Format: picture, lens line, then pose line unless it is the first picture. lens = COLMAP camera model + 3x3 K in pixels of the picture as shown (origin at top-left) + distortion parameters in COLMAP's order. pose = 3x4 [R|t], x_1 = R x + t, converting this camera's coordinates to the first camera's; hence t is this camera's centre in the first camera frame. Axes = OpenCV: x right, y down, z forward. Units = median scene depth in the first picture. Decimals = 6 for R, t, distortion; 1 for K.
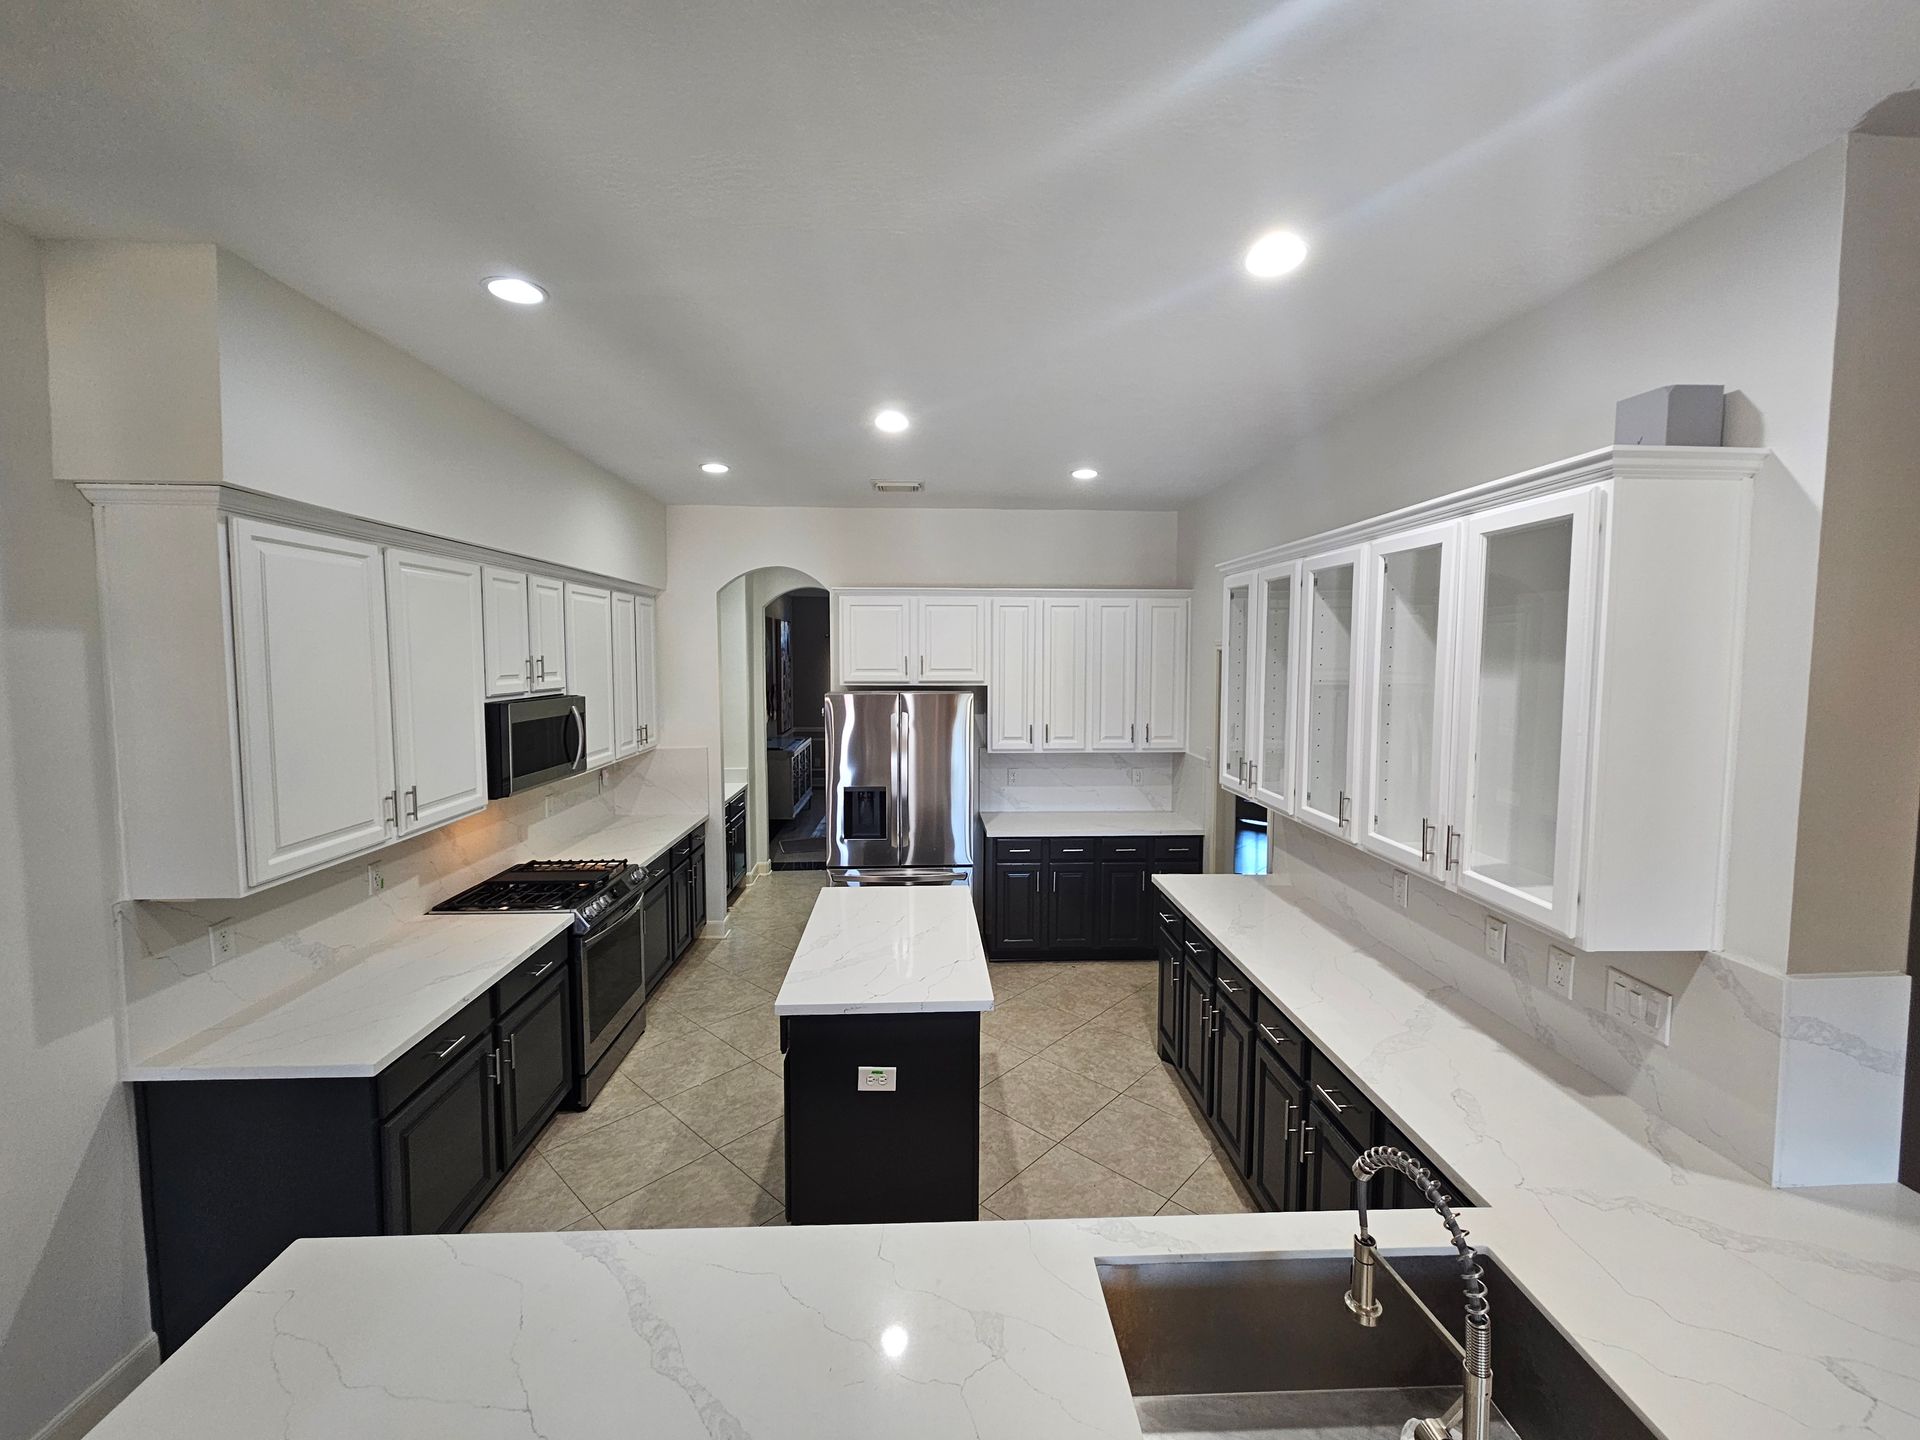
lens RADIAL K [[784.5, 0, 960.0], [0, 784.5, 720.0], [0, 0, 1]] dist [-0.001728, -0.000857]
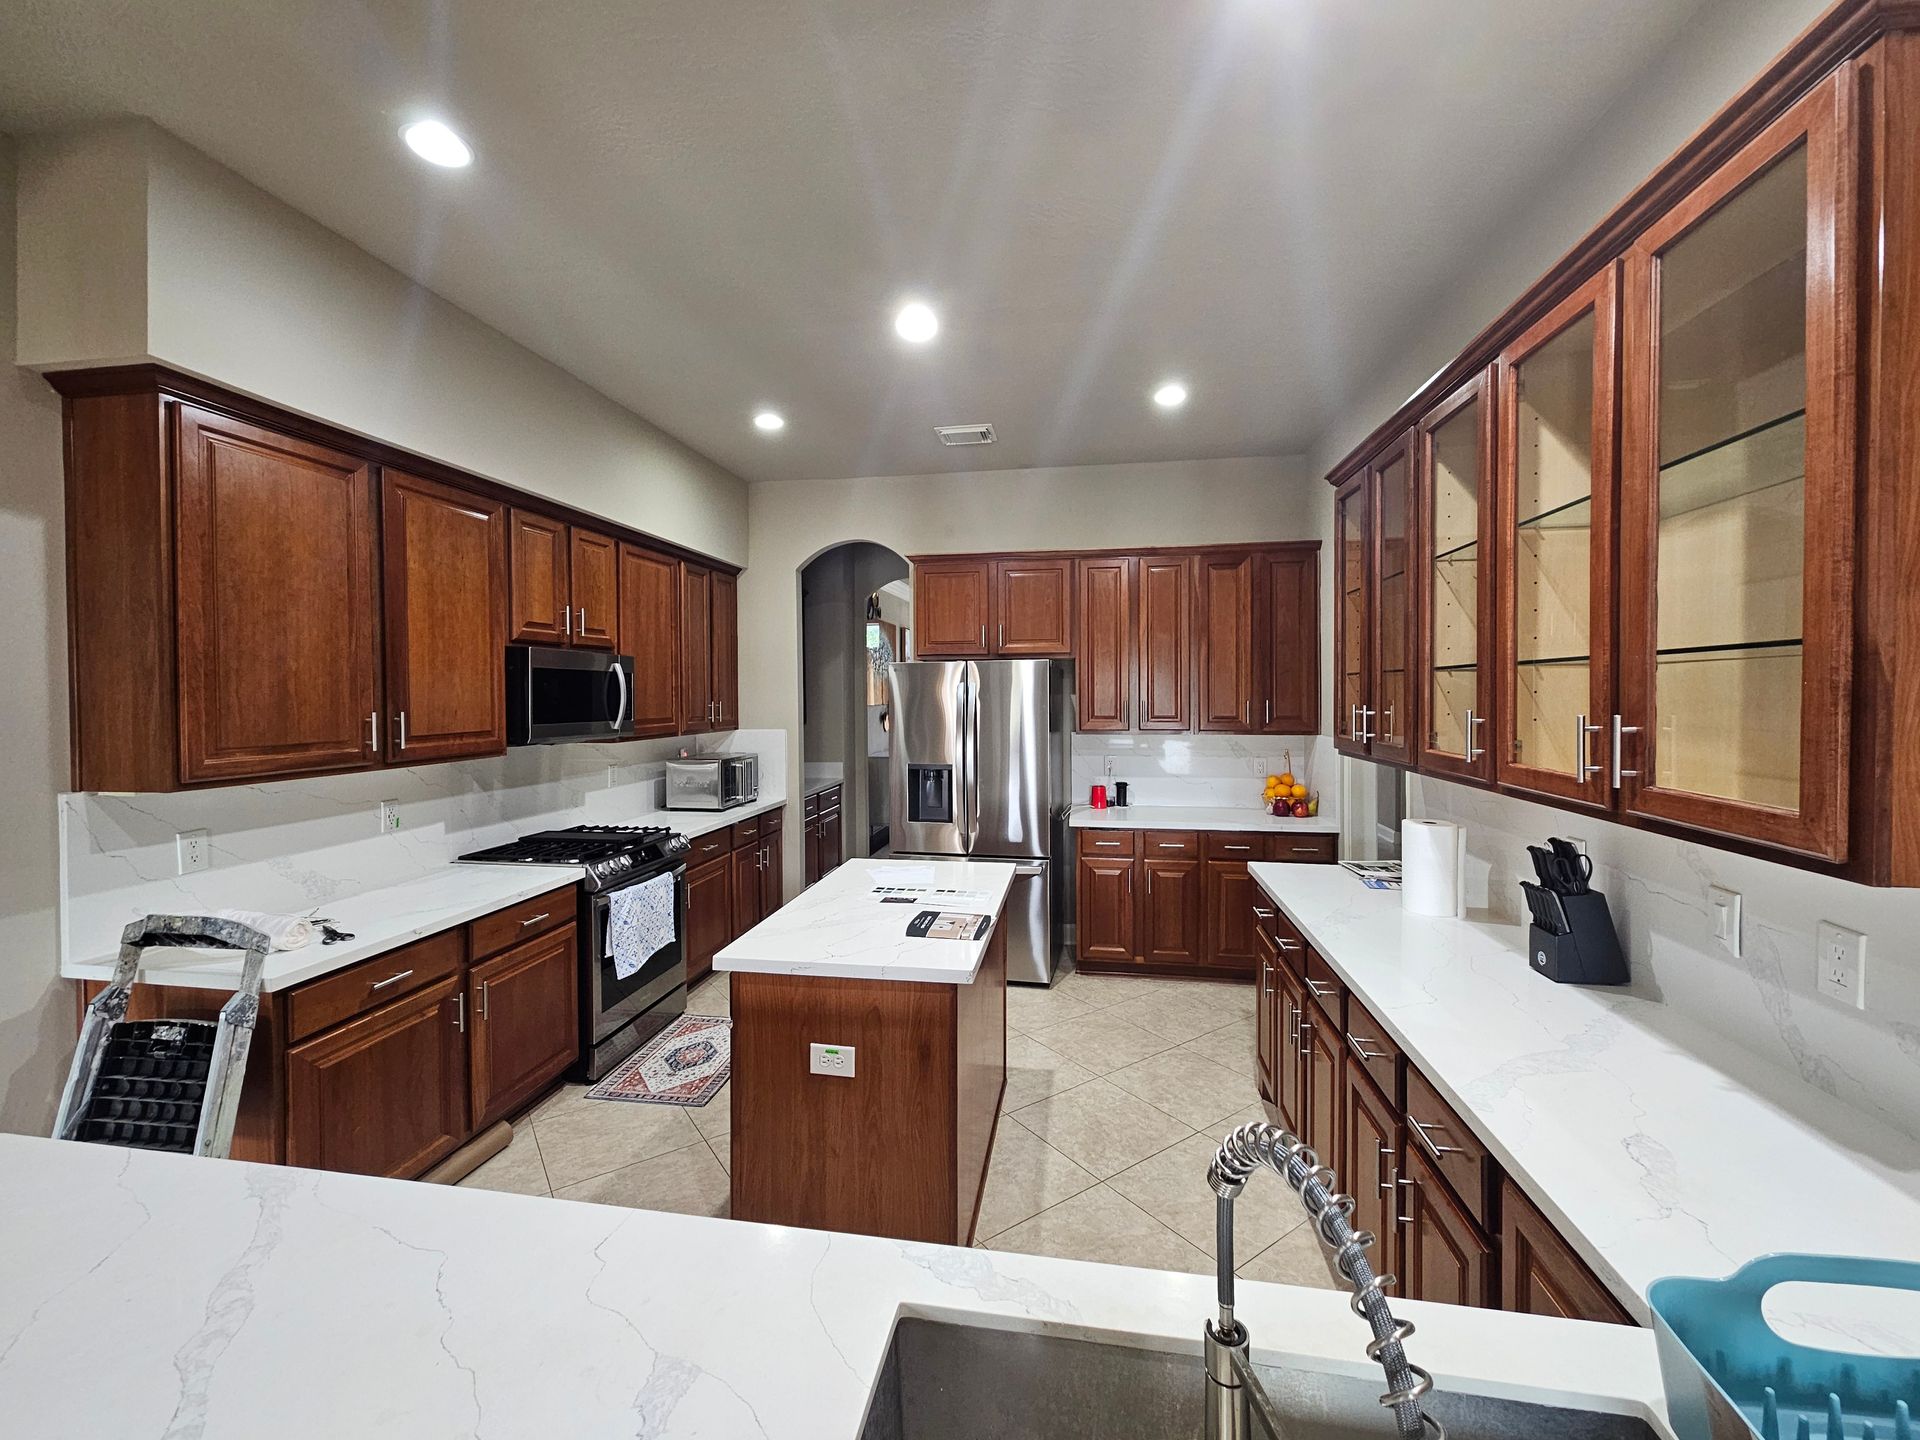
lens RADIAL K [[784.5, 0, 960.0], [0, 784.5, 720.0], [0, 0, 1]] dist [-0.001728, -0.000857]
pose [[0.976378, -0.002272, -0.216056, 0.164120], [-0.009019, 0.998645, -0.051258, 0.120015], [0.215879, 0.051996, 0.975035, 0.178909]]
